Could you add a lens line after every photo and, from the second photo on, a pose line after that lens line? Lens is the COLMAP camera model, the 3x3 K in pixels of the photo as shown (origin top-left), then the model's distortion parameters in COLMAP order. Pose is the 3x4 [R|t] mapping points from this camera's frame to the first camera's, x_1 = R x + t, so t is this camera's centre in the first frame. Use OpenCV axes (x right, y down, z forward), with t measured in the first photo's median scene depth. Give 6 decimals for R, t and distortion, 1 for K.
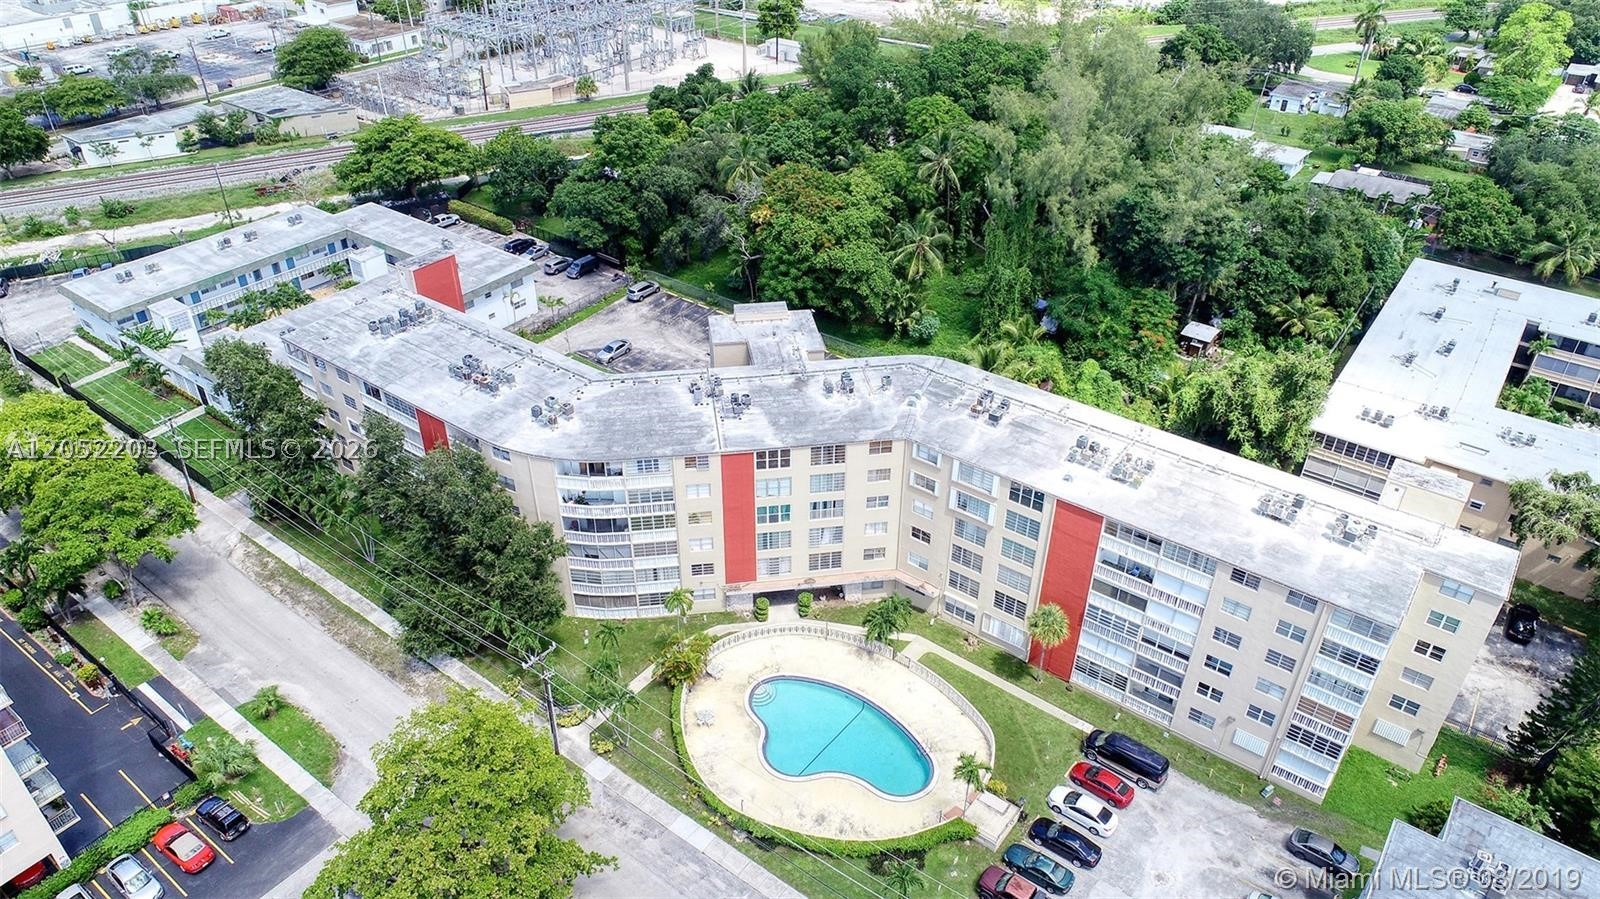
lens RADIAL K [[1067.1, 0, 800.0], [0, 1067.1, 449.5], [0, 0, 1]] dist [-0.003540, -0.002305]
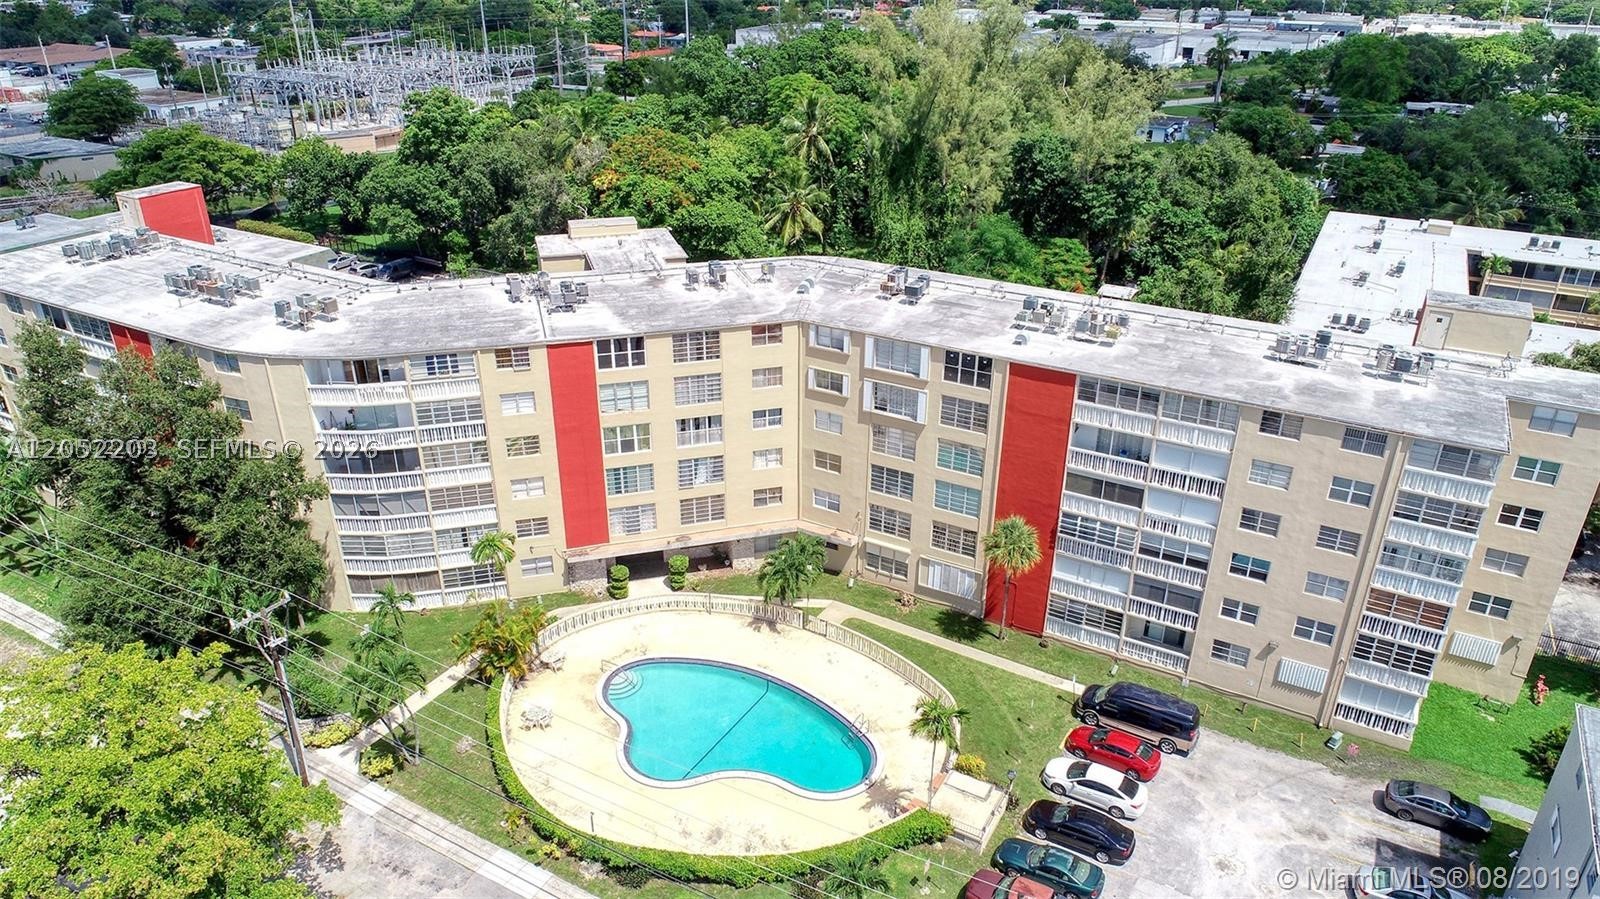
lens RADIAL K [[1067.1, 0, 800.0], [0, 1067.1, 449.5], [0, 0, 1]] dist [-0.003540, -0.002305]
pose [[0.991280, -0.056993, 0.118812, 0.005721], [0.072951, 0.988209, -0.134616, 0.181100], [-0.109739, 0.142110, 0.983749, 0.279257]]
